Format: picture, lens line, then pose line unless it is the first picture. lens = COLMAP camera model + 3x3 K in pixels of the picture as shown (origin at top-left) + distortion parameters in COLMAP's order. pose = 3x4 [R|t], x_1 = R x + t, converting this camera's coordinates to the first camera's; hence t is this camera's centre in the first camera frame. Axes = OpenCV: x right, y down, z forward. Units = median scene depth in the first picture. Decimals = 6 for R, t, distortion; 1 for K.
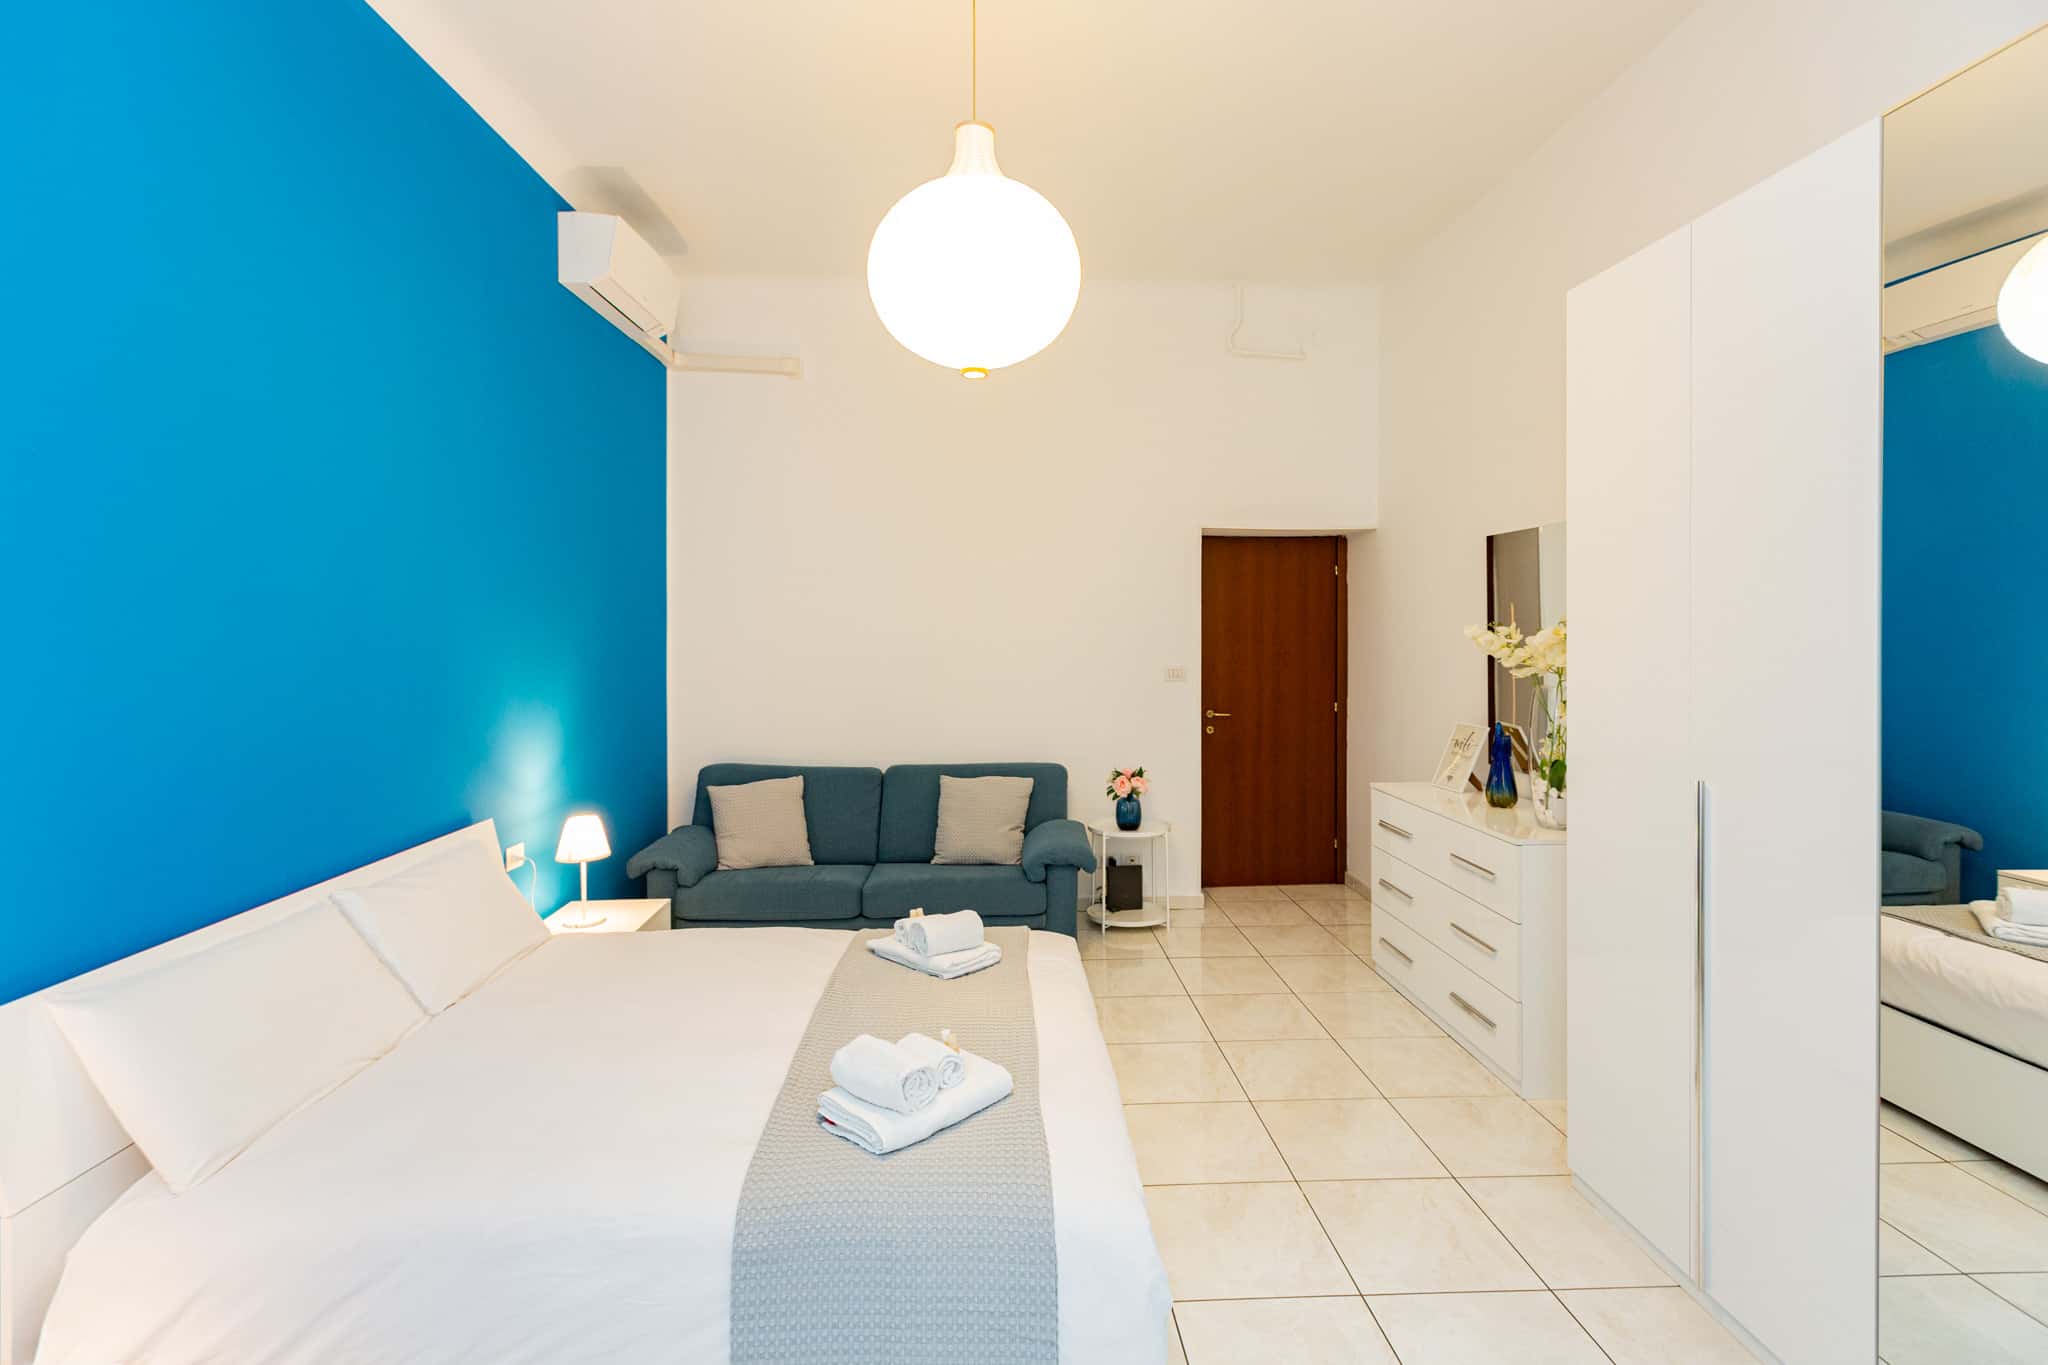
lens RADIAL K [[941.9, 0, 1003.4], [0, 941.9, 633.4], [0, 0, 1]] dist [-0.003370, -0.000634]
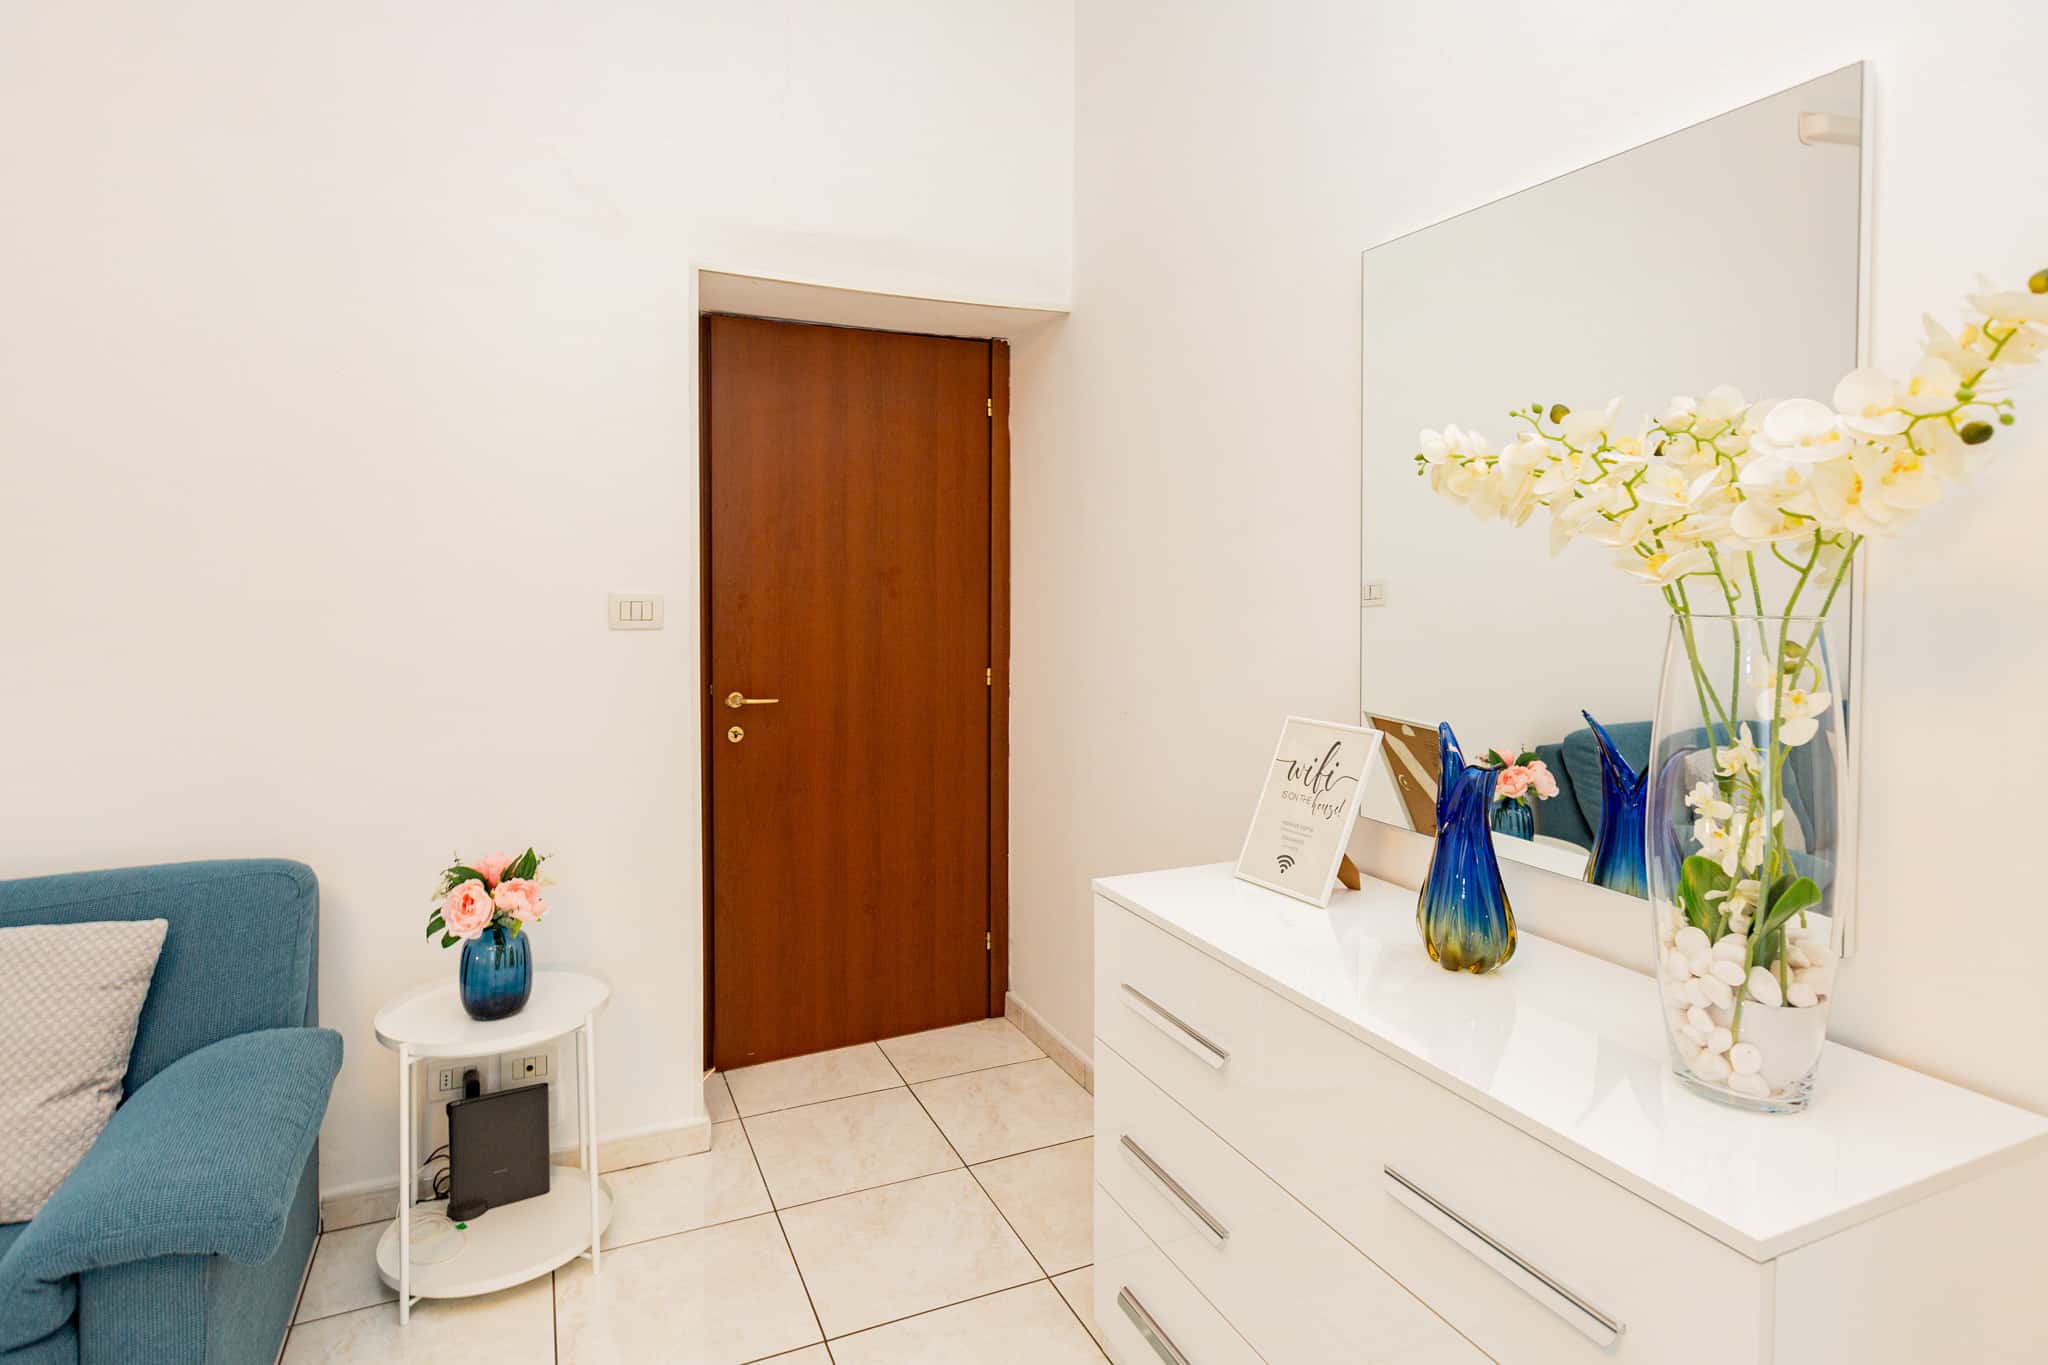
lens RADIAL K [[1092.9, 0, 1015.1], [0, 1092.9, 620.3], [0, 0, 1]] dist [-0.001929, -0.000652]
pose [[0.925729, -0.011516, 0.378012, 0.175240], [-0.001901, 0.999382, 0.035101, 0.032932], [-0.378182, -0.033213, 0.925135, 0.549041]]
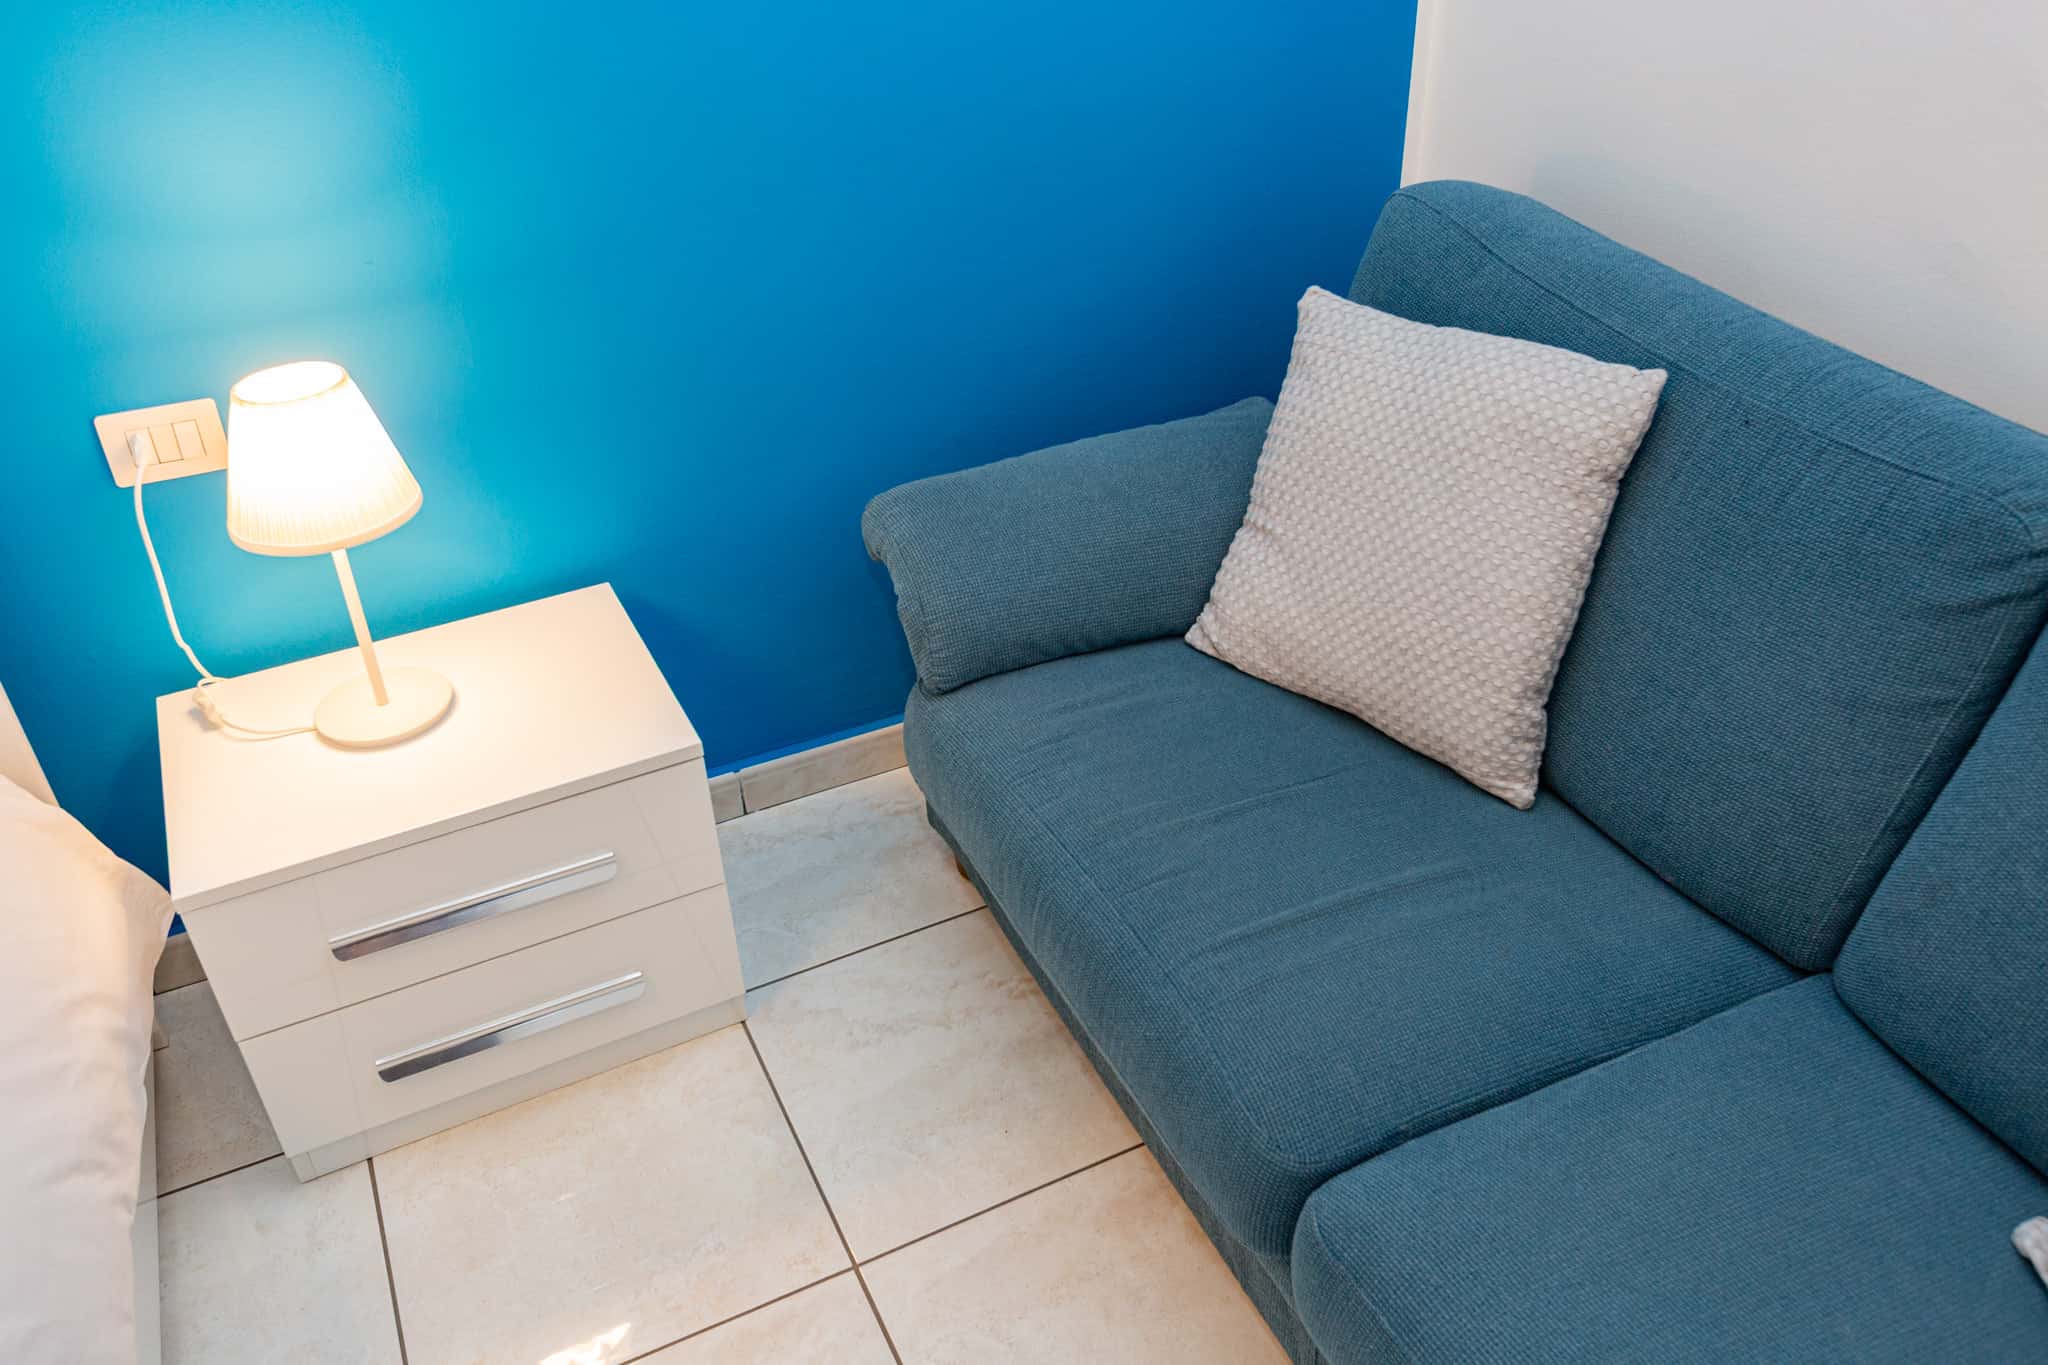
lens RADIAL K [[1603.0, 0, 1027.7], [0, 1603.0, 654.5], [0, 0, 1]] dist [0.003700, 0.003048]
pose [[0.408742, 0.493882, -0.767470, 0.011823], [0.031998, 0.832653, 0.552870, 0.015605], [0.912089, -0.250538, 0.324537, 0.806497]]
